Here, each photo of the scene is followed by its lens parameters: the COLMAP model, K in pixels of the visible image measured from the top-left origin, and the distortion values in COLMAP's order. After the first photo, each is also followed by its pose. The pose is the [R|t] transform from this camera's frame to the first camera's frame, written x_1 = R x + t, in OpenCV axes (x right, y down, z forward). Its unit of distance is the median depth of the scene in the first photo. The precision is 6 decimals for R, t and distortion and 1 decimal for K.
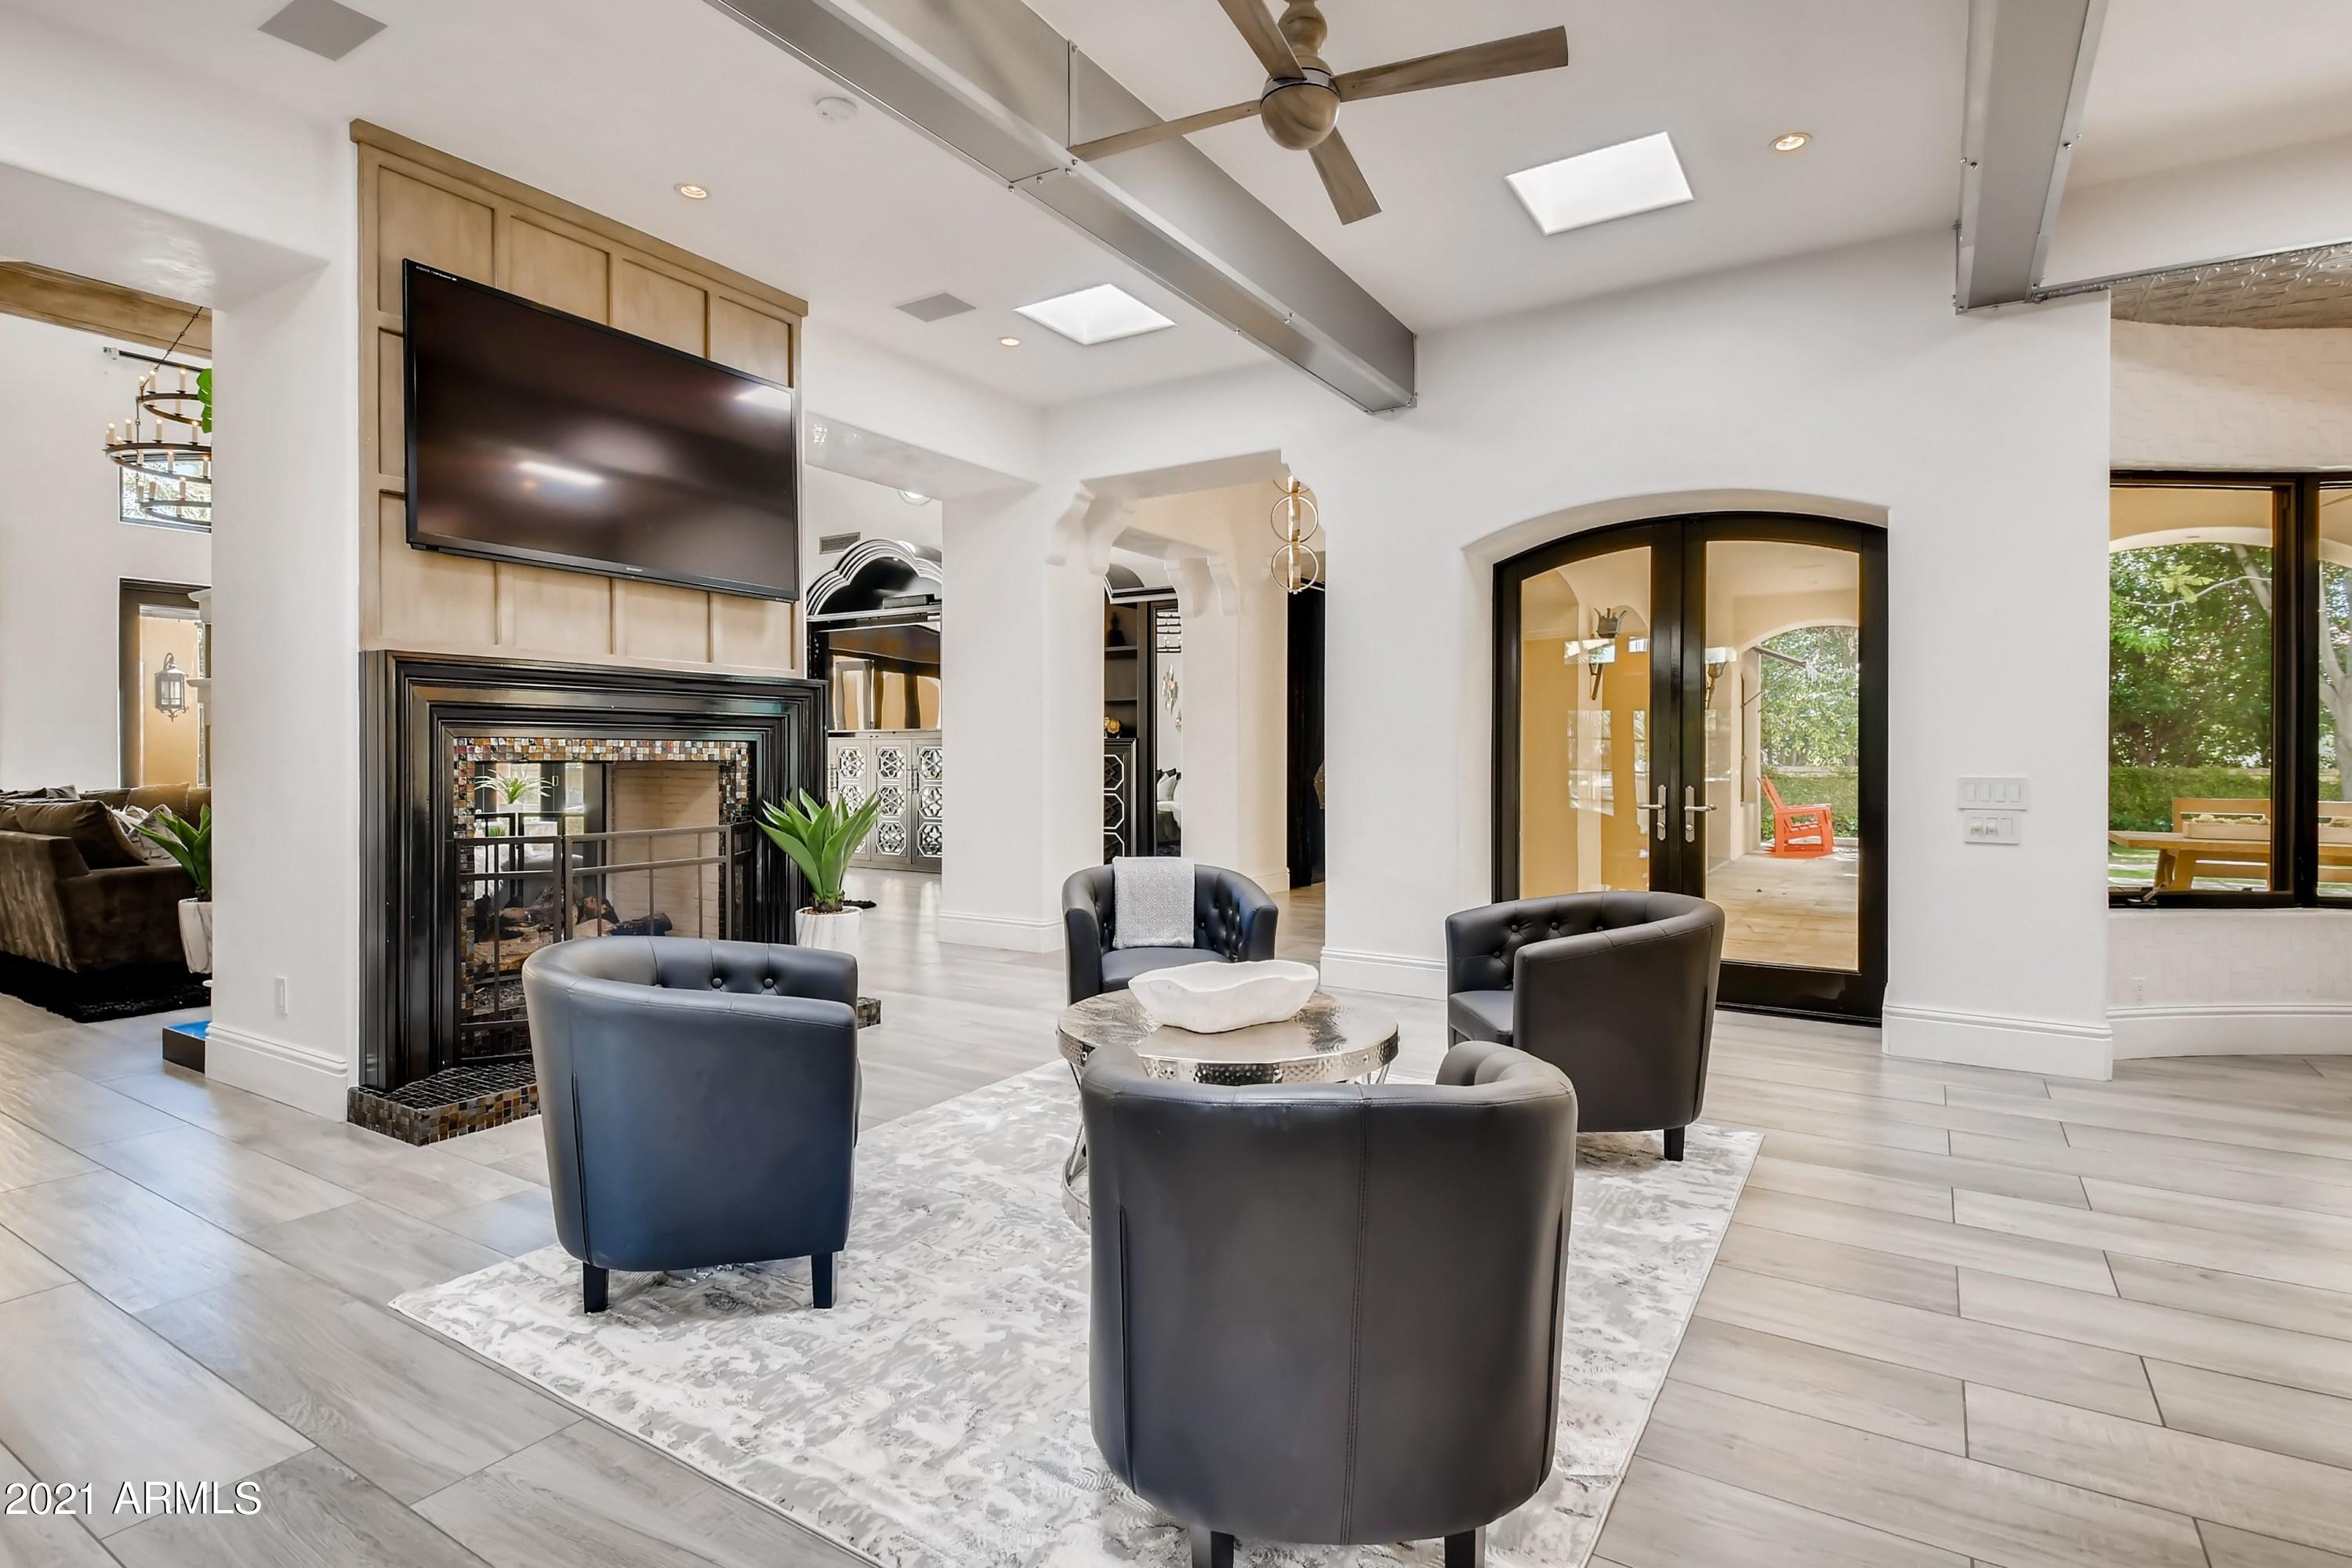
lens RADIAL K [[1186.1, 0, 1171.2], [0, 1186.1, 780.8], [0, 0, 1]] dist [0.020695, -0.009241]
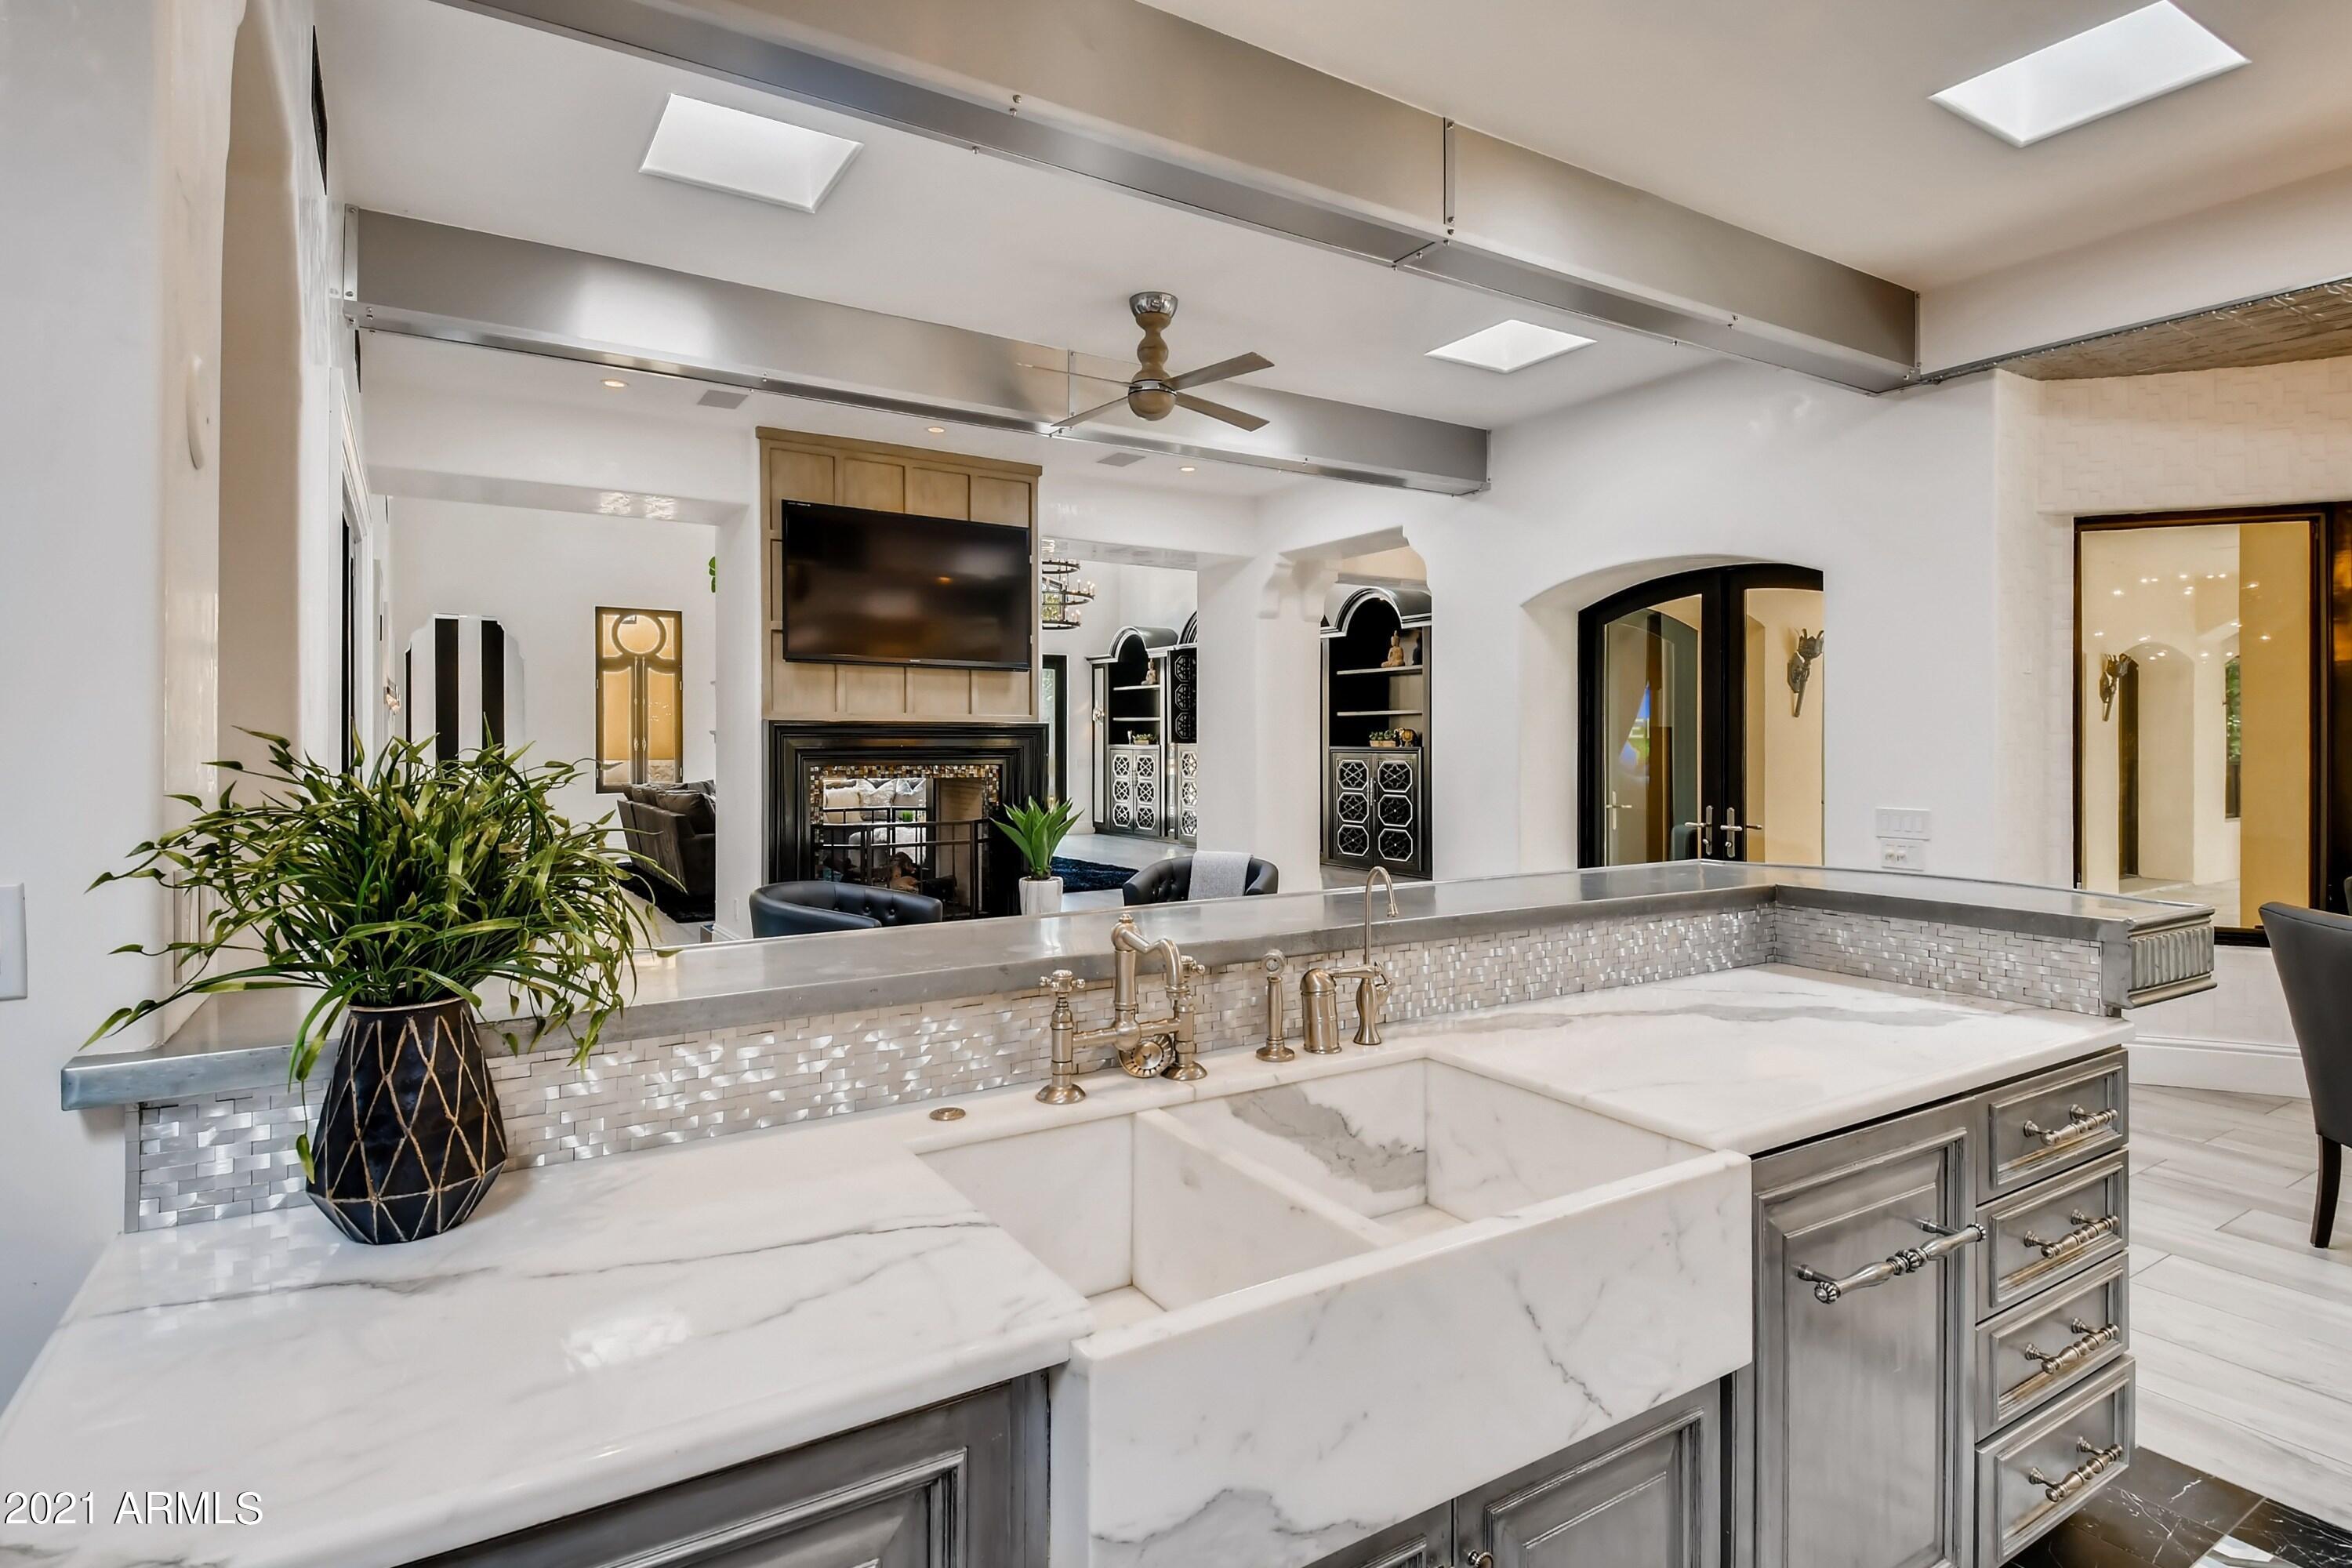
lens RADIAL K [[1186.1, 0, 1177.7], [0, 1186.1, 762.9], [0, 0, 1]] dist [0.020695, -0.009241]
pose [[0.904670, 0.006517, -0.426062, 0.500947], [-0.006690, 0.999977, 0.001090, -0.039806], [0.426060, 0.001864, 0.904693, -0.268482]]
